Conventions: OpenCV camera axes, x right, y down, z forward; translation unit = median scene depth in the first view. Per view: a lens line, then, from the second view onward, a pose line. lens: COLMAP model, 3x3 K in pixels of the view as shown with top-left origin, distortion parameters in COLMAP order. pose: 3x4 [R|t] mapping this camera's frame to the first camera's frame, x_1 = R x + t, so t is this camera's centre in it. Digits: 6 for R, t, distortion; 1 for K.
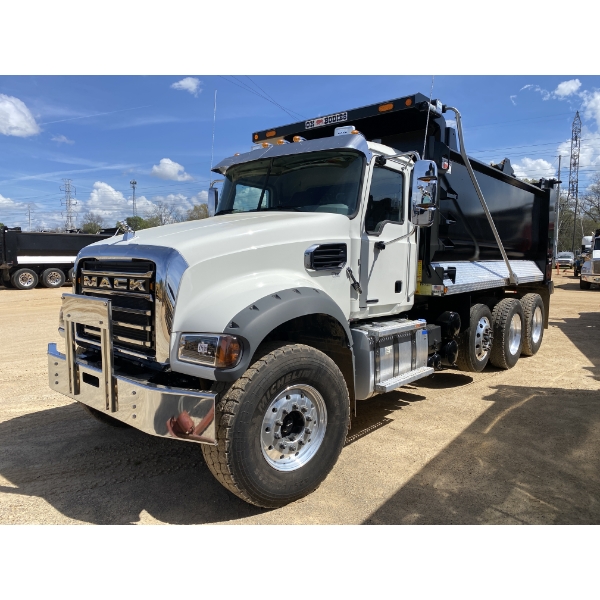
lens RADIAL K [[453.2, 0, 300.0], [0, 453.2, 300.0], [0, 0, 1]] dist [0.009019, 0.001537]
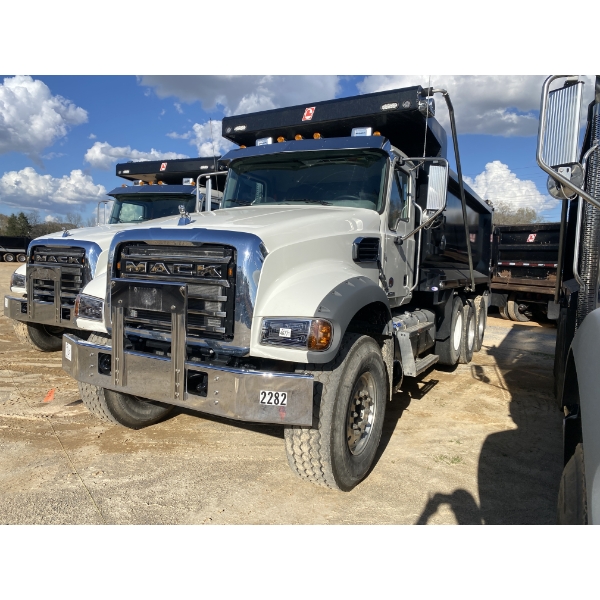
lens RADIAL K [[453.2, 0, 300.0], [0, 453.2, 300.0], [0, 0, 1]] dist [0.009019, 0.001537]
pose [[0.976140, 0.010682, 0.216881, -0.353313], [-0.010454, 0.999943, -0.002200, 0.029970], [-0.216892, -0.000120, 0.976196, -0.001197]]
